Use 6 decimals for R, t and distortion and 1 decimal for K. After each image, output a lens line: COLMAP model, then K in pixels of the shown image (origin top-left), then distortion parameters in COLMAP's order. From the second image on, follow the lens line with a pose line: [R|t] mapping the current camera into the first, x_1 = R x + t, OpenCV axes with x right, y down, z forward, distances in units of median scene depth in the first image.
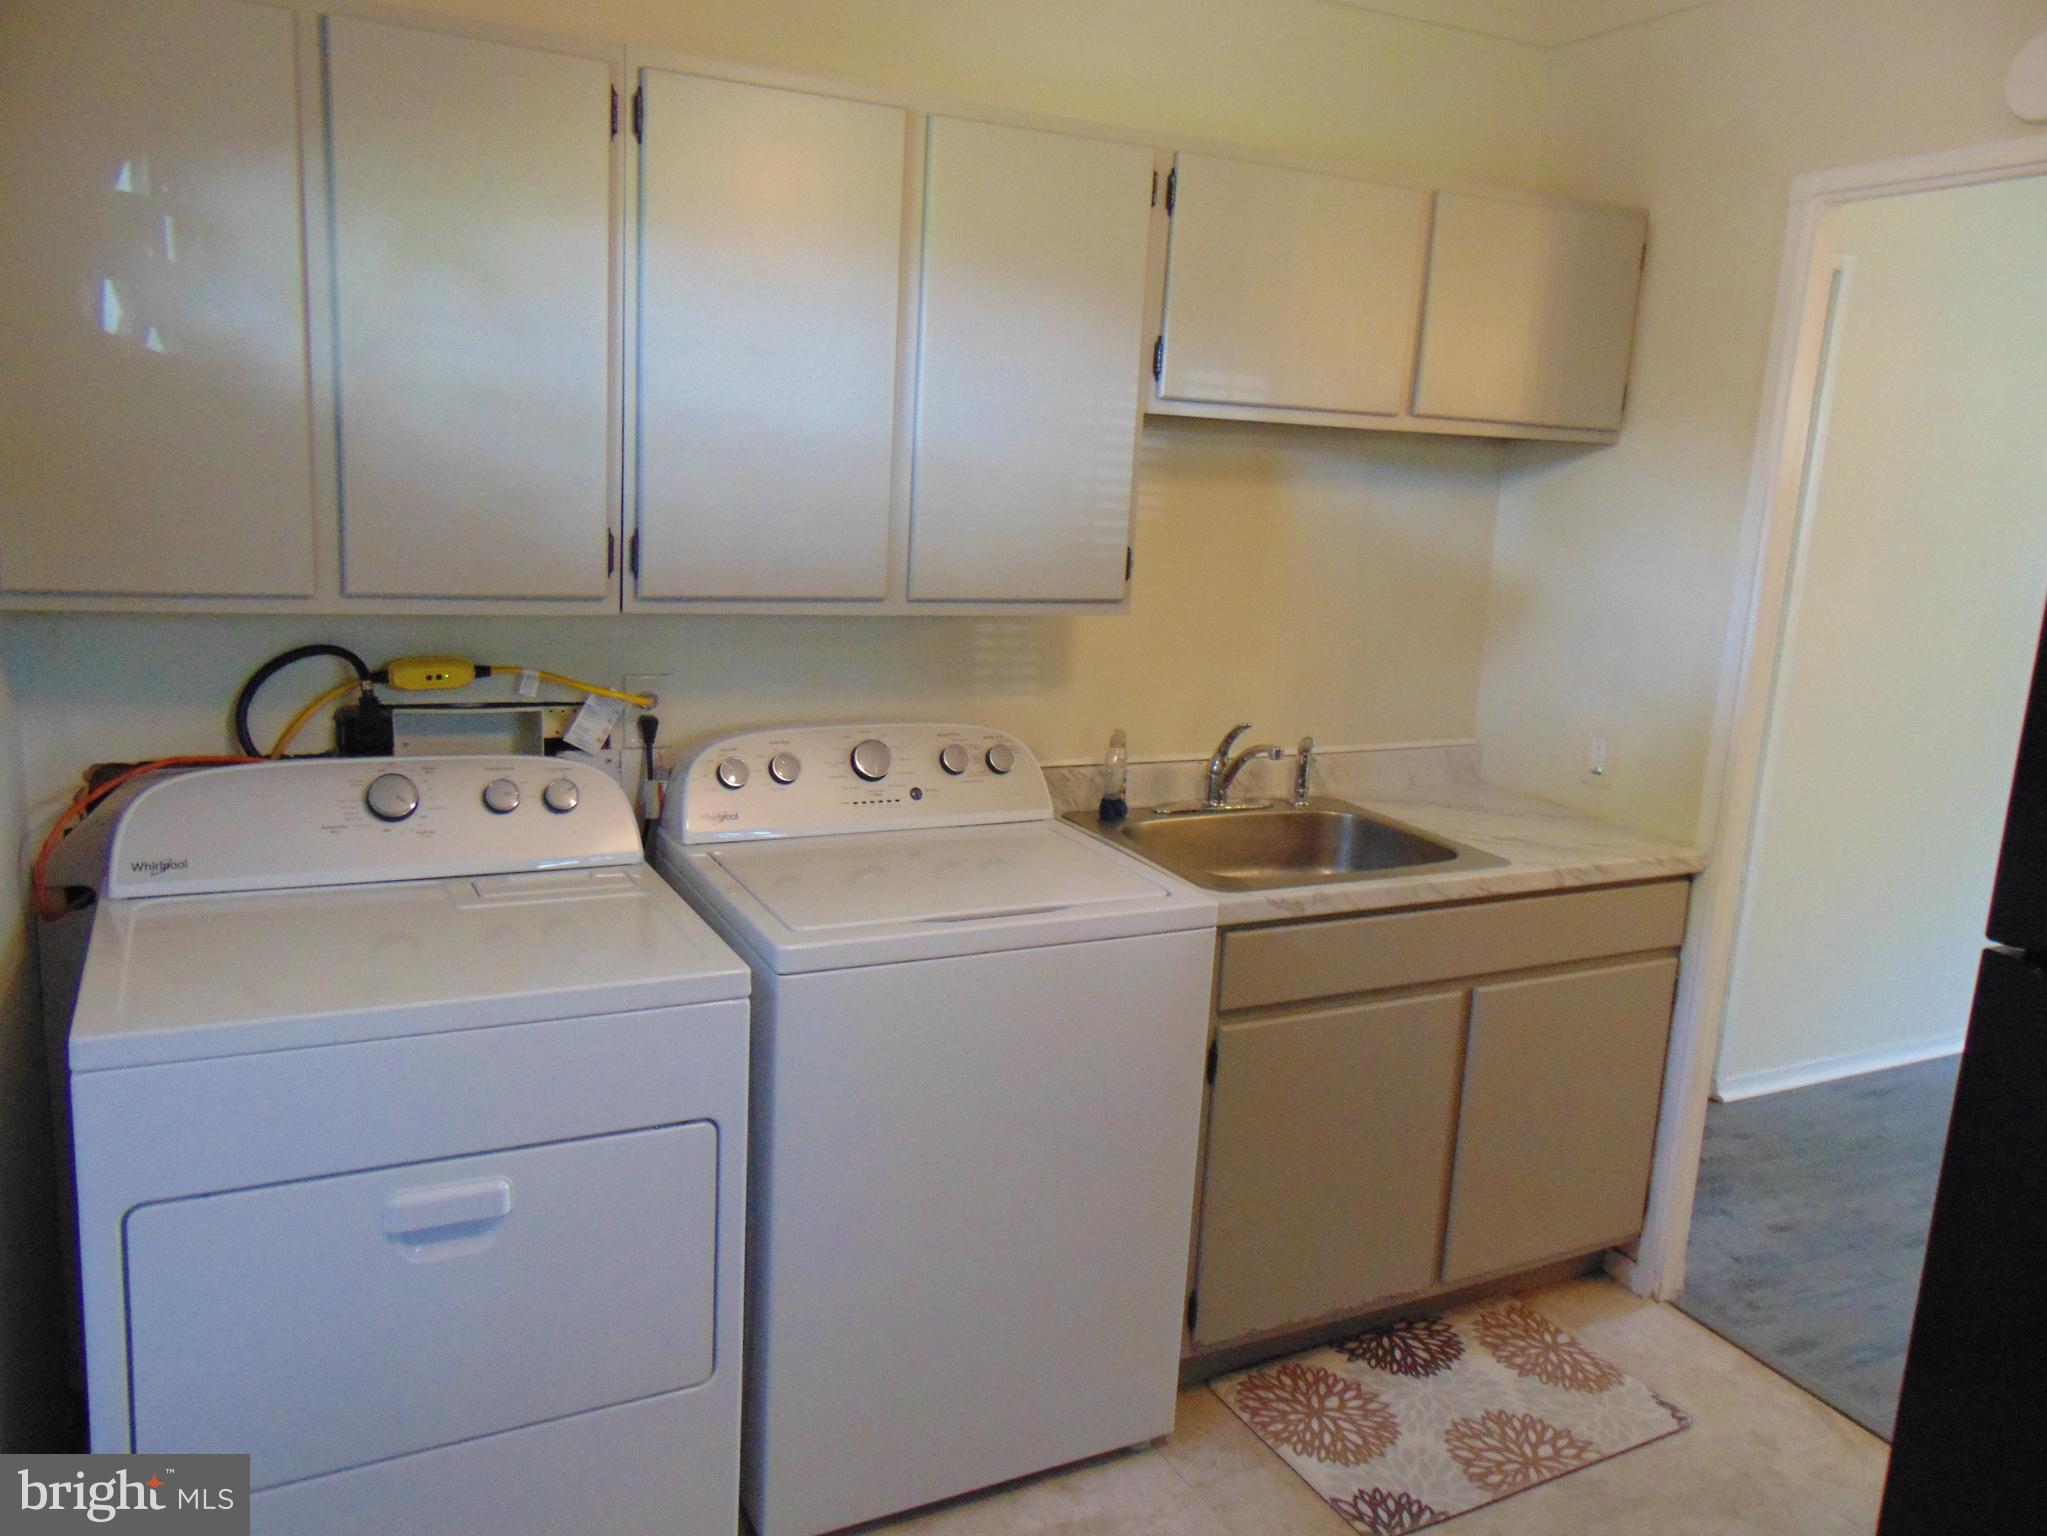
lens RADIAL K [[1522.8, 0, 1016.4], [0, 1522.8, 757.0], [0, 0, 1]] dist [-0.037090, 0.072401]
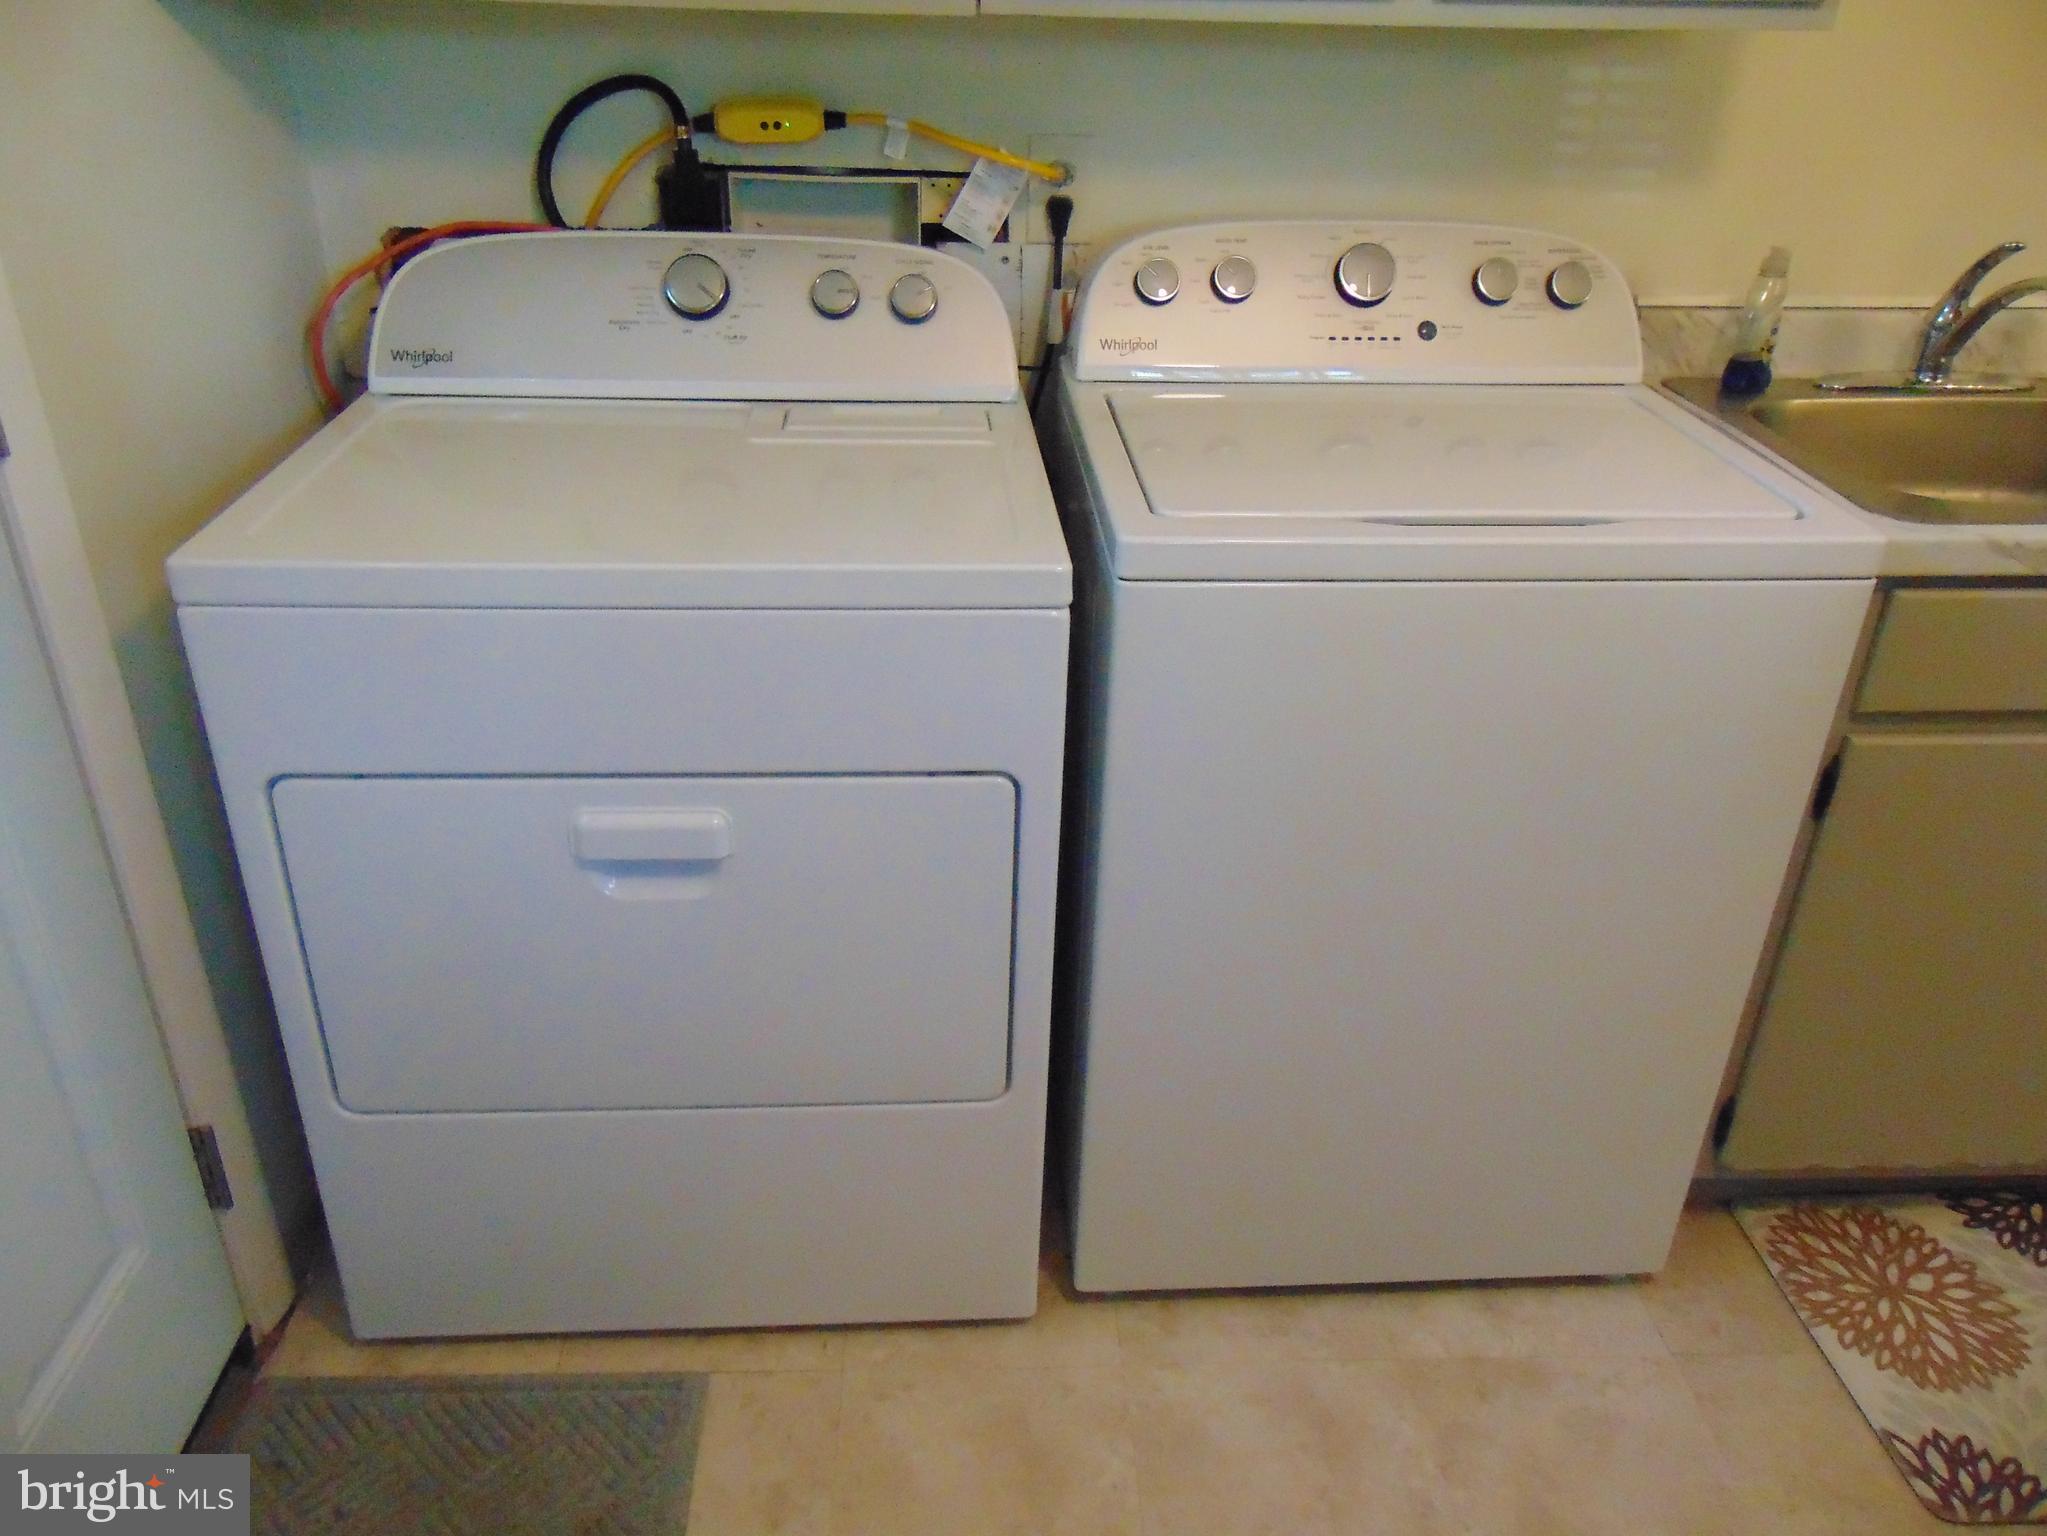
lens RADIAL K [[1522.8, 0, 1038.5], [0, 1522.8, 773.0], [0, 0, 1]] dist [-0.037090, 0.072401]
pose [[0.916369, 0.163824, -0.365281, 0.056529], [-0.052455, 0.953706, 0.296132, 0.021797], [0.396884, -0.252205, 0.882539, 0.296315]]
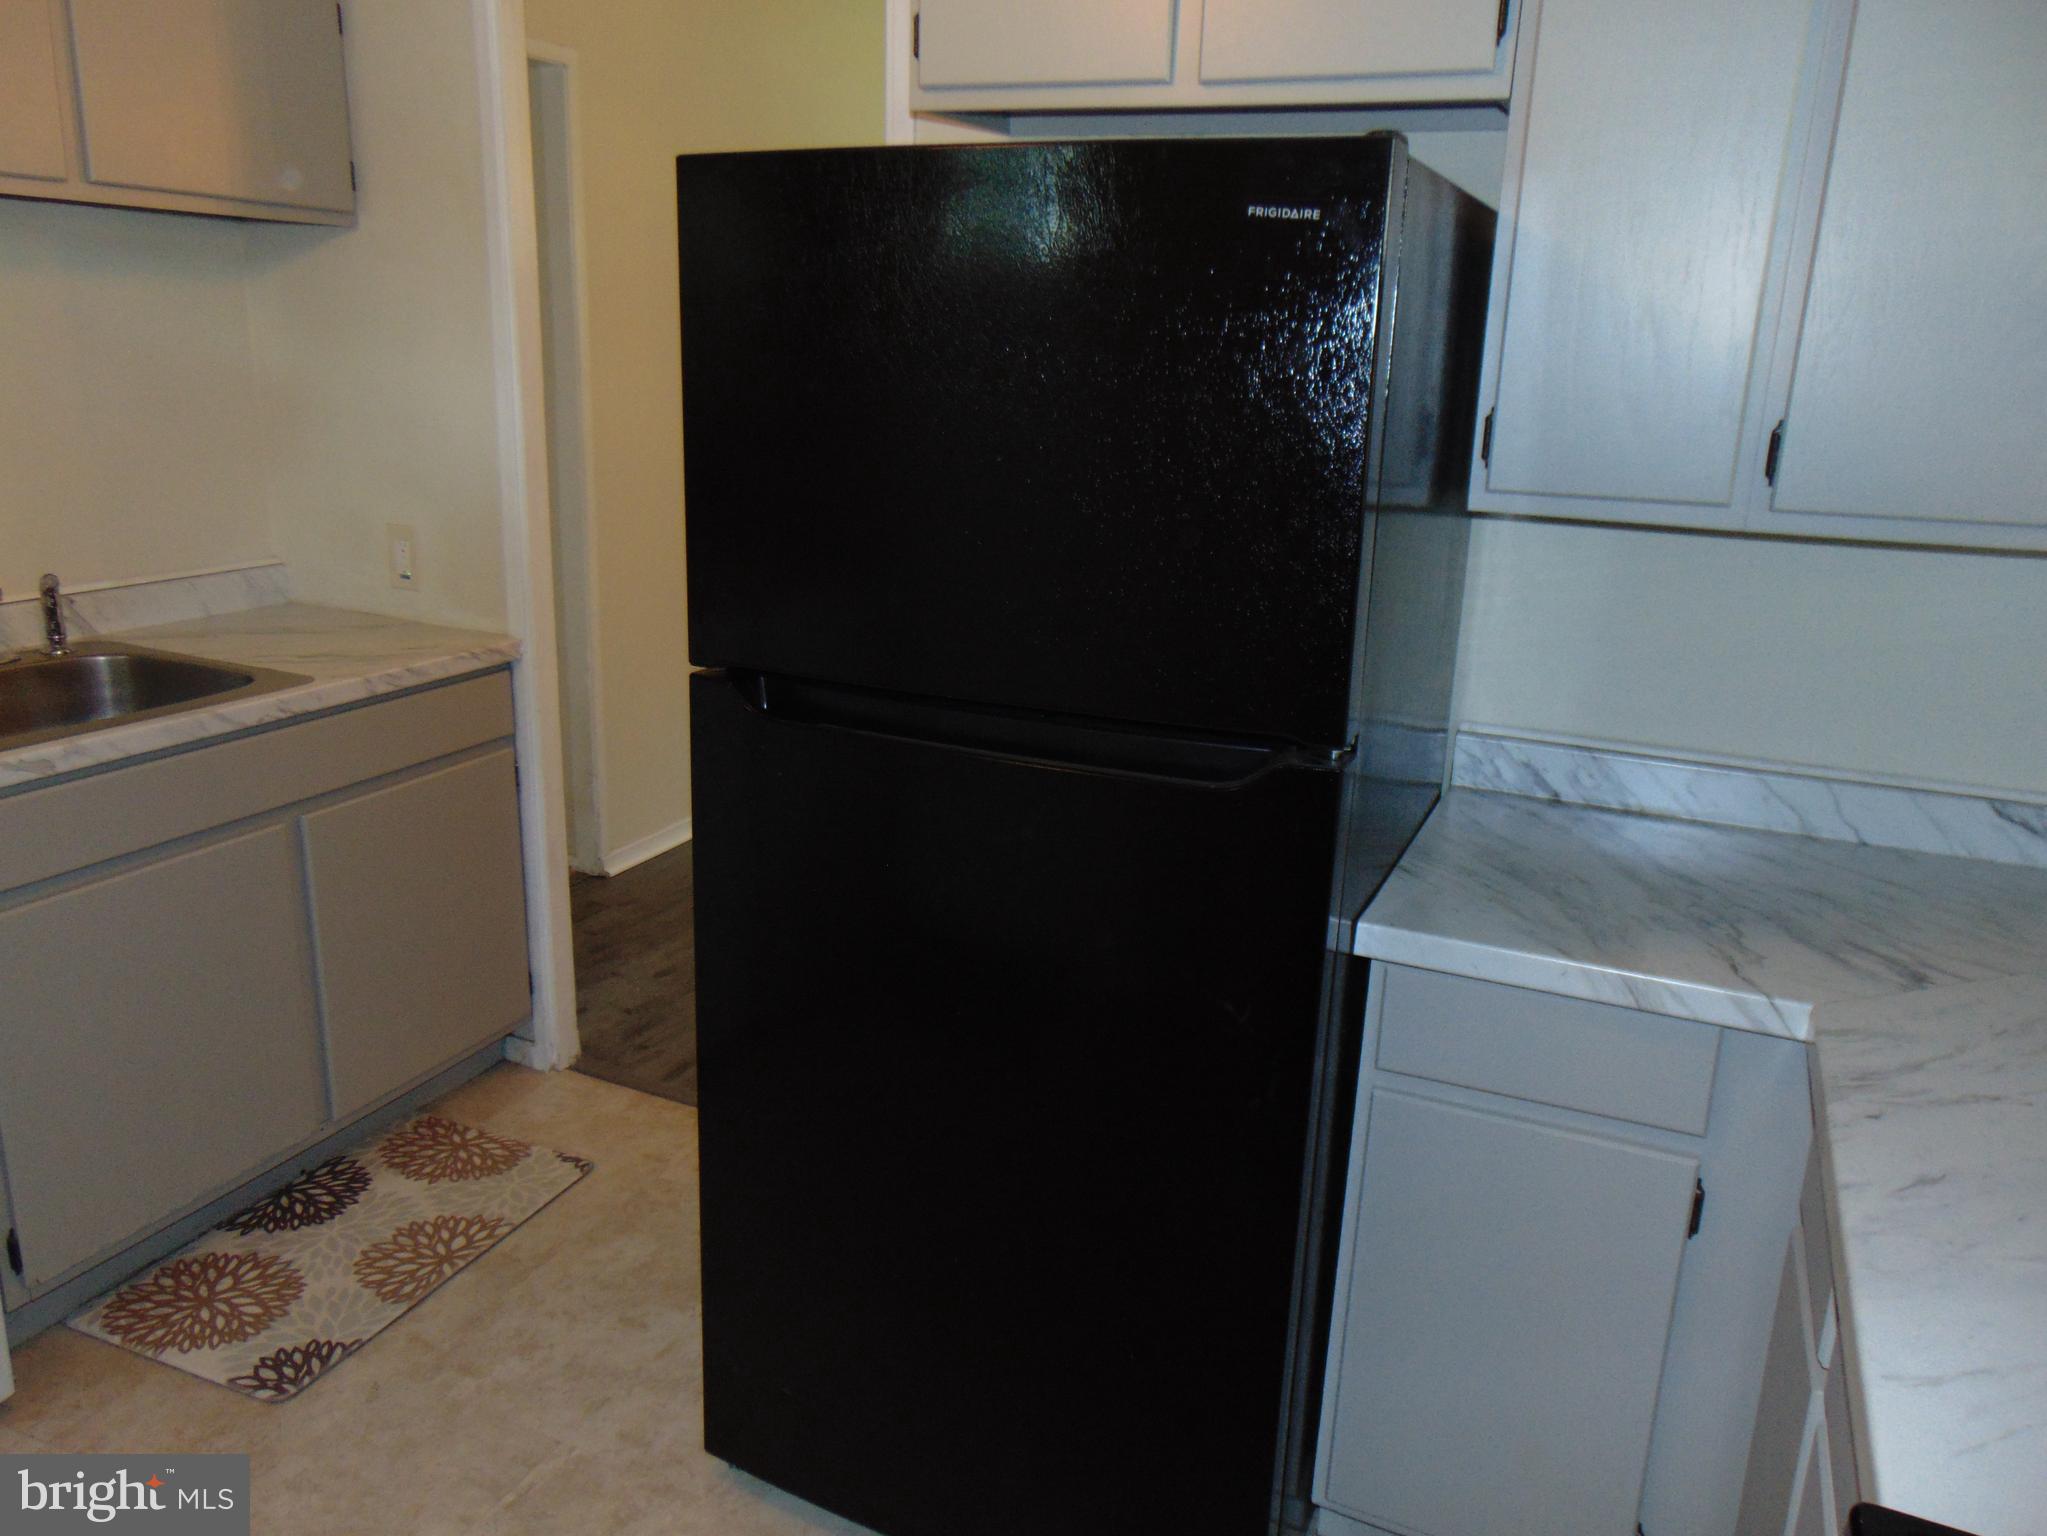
lens RADIAL K [[1522.8, 0, 1021.8], [0, 1522.8, 751.2], [0, 0, 1]] dist [-0.037090, 0.072401]
pose [[0.767288, -0.186565, 0.613566, 0.075389], [0.120577, 0.981654, 0.147702, 0.027771], [-0.629866, -0.039348, 0.775707, -0.016718]]
